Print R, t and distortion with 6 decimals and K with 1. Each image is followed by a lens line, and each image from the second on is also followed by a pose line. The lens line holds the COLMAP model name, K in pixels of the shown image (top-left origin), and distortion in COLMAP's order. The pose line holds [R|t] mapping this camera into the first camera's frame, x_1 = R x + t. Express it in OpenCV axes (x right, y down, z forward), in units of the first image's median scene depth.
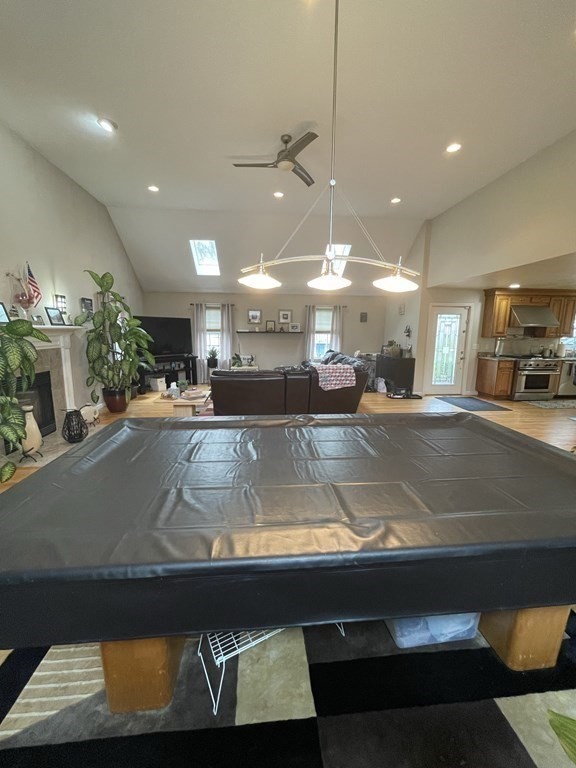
lens RADIAL K [[310.3, 0, 286.9], [0, 310.3, 383.9], [0, 0, 1]] dist [-0.006634, 0.001176]
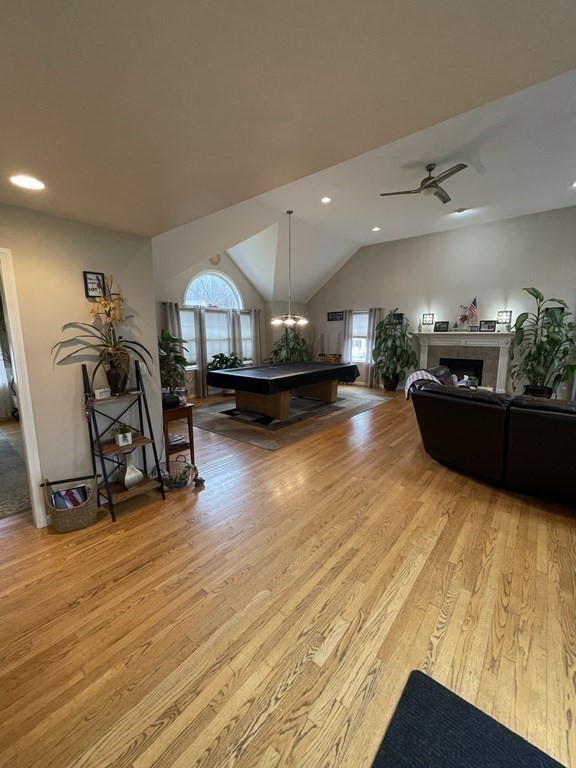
lens RADIAL K [[310.3, 0, 286.1], [0, 310.3, 382.7], [0, 0, 1]] dist [-0.006634, 0.001176]
pose [[-0.713123, 0.103950, -0.693289, 1.069911], [-0.118168, 0.956971, 0.265035, -0.232493], [0.691008, 0.270927, -0.670154, 1.387512]]
